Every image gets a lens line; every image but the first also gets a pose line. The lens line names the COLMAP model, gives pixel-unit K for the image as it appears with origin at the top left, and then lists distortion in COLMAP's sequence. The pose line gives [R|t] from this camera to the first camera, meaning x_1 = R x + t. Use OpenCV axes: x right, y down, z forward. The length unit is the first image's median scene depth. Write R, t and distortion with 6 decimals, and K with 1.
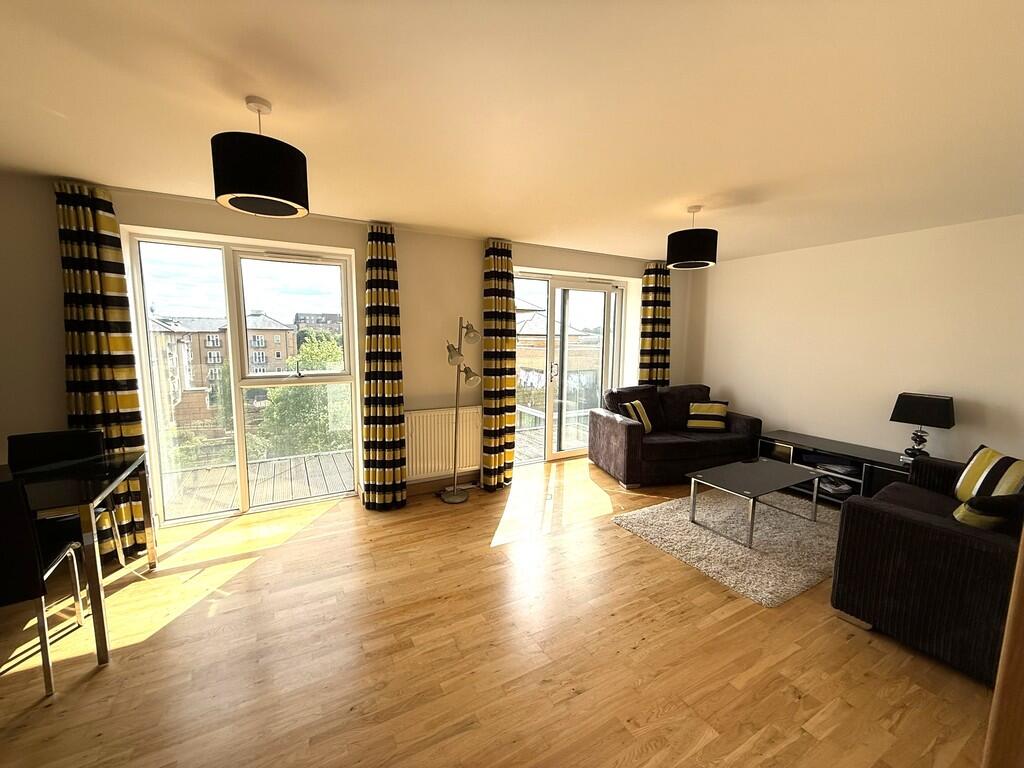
lens RADIAL K [[407.1, 0, 508.8], [0, 407.1, 383.5], [0, 0, 1]] dist [0.000789, -0.000187]
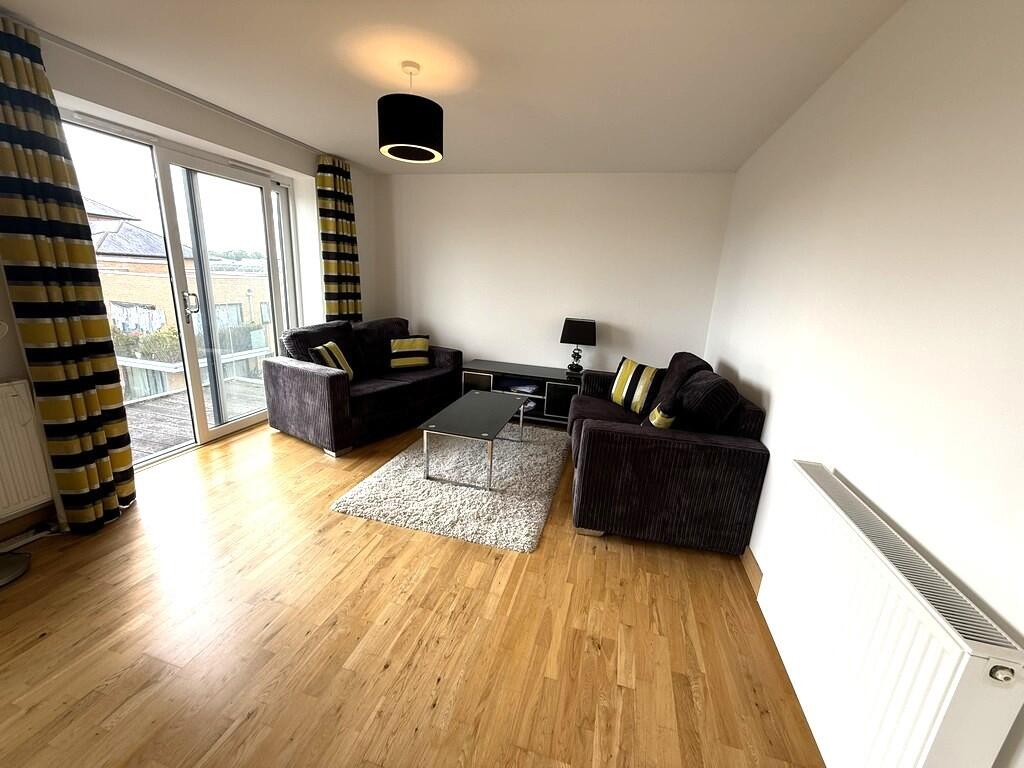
lens RADIAL K [[407.1, 0, 508.8], [0, 407.1, 383.5], [0, 0, 1]] dist [0.000789, -0.000187]
pose [[0.700234, -0.153306, 0.697258, -0.002056], [0.038432, 0.983350, 0.177613, -0.005641], [-0.712878, -0.097574, 0.694467, 0.223770]]
